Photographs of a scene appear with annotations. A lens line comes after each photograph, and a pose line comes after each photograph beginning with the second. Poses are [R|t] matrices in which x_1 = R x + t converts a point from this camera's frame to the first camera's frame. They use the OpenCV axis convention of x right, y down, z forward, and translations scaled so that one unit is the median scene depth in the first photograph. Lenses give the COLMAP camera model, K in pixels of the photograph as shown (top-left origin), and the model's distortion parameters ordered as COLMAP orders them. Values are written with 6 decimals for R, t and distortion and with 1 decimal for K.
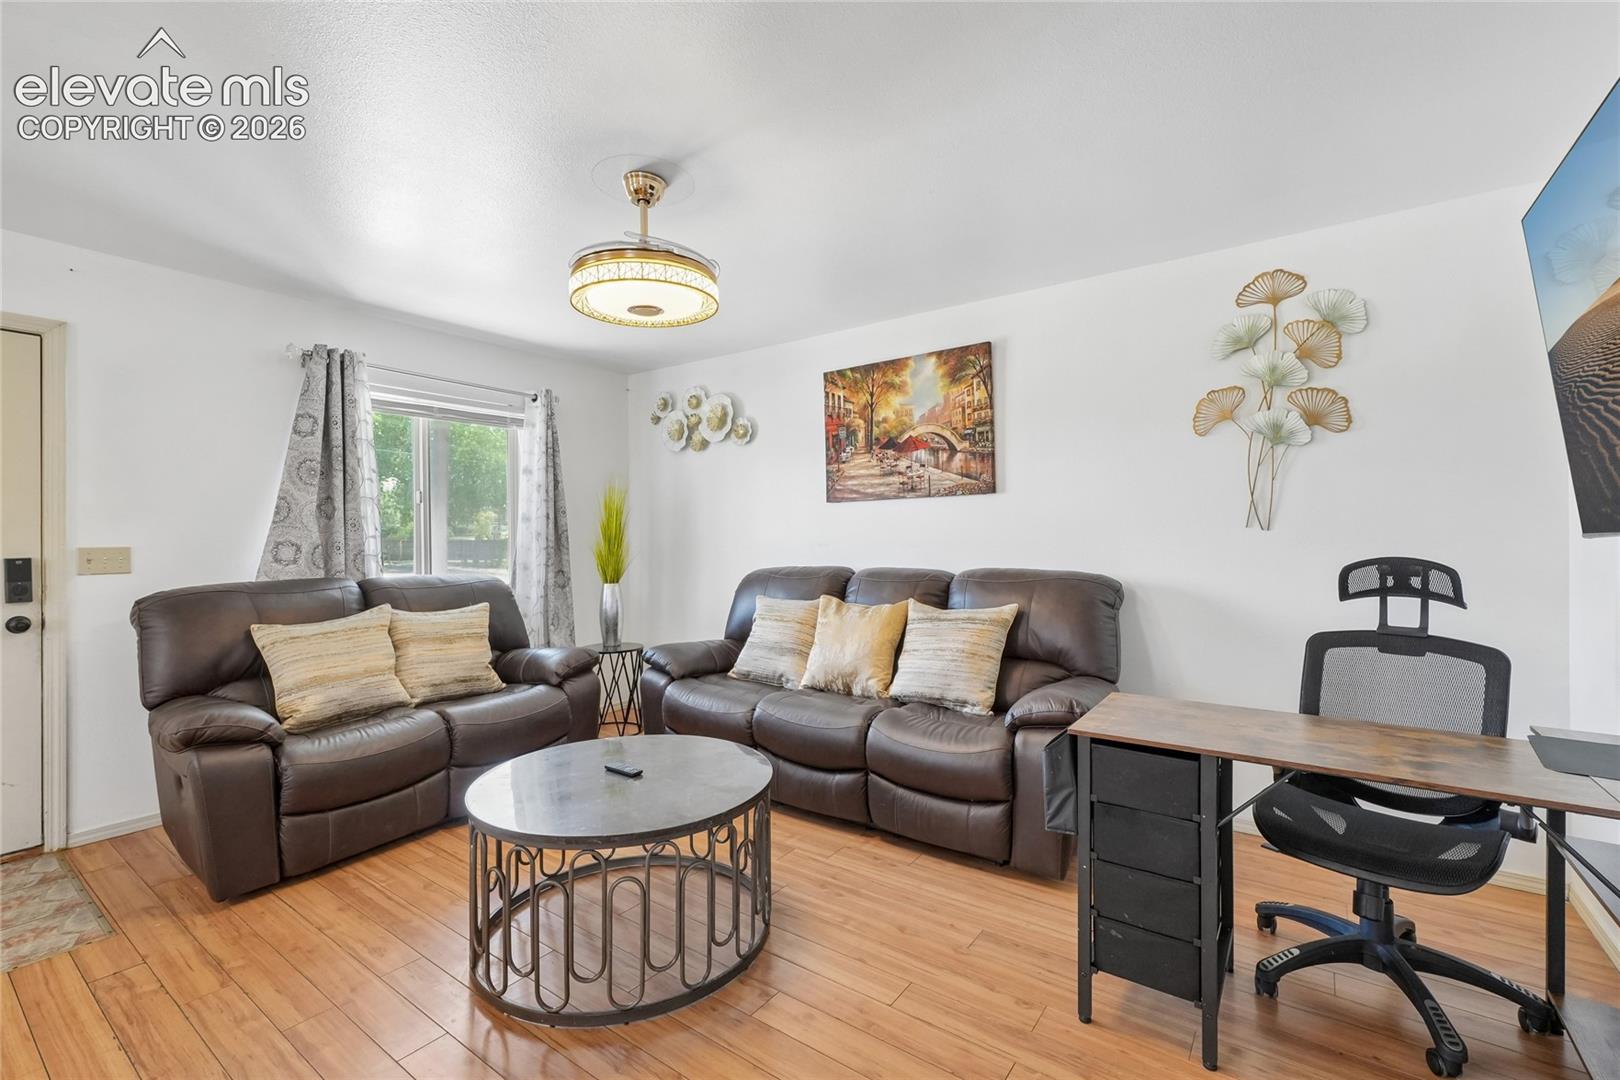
lens RADIAL K [[698.7, 0, 812.4], [0, 698.7, 541.6], [0, 0, 1]] dist [0.002375, 0.003299]
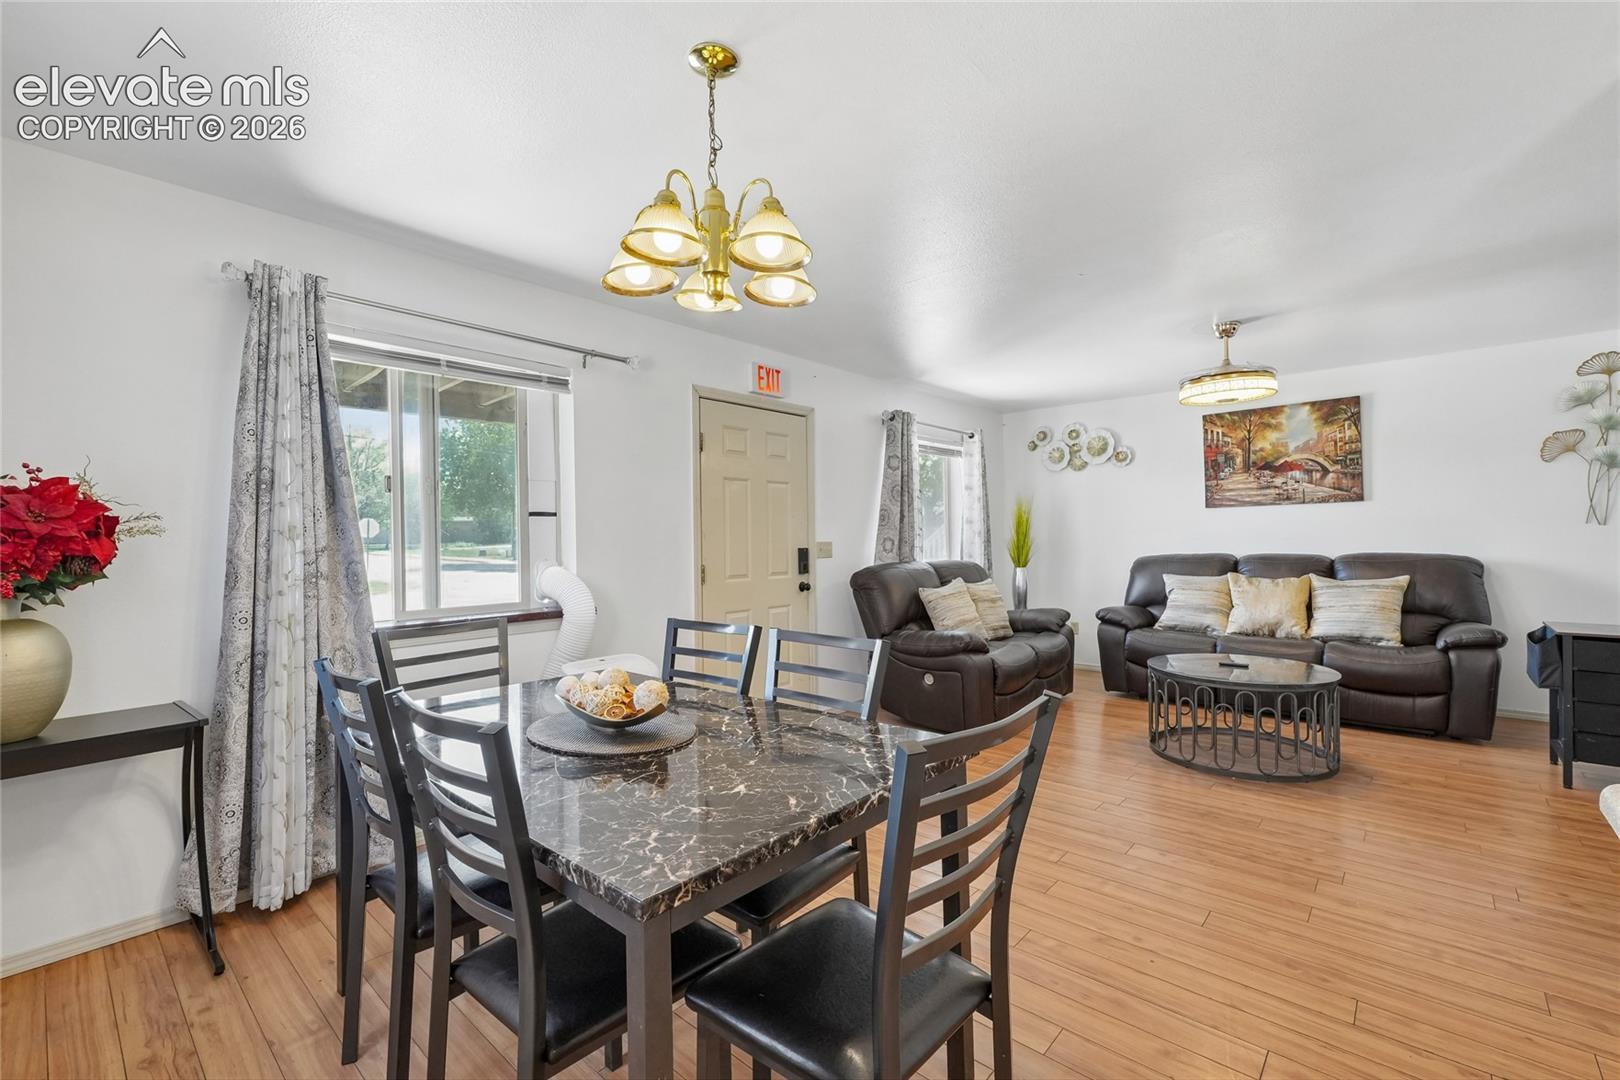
lens RADIAL K [[698.7, 0, 808.6], [0, 698.7, 541.4], [0, 0, 1]] dist [0.002375, 0.003299]
pose [[0.995541, -0.006442, -0.094109, -0.721695], [0.006658, 0.999976, 0.001988, 0.003392], [0.094094, -0.002606, 0.995560, -0.530171]]
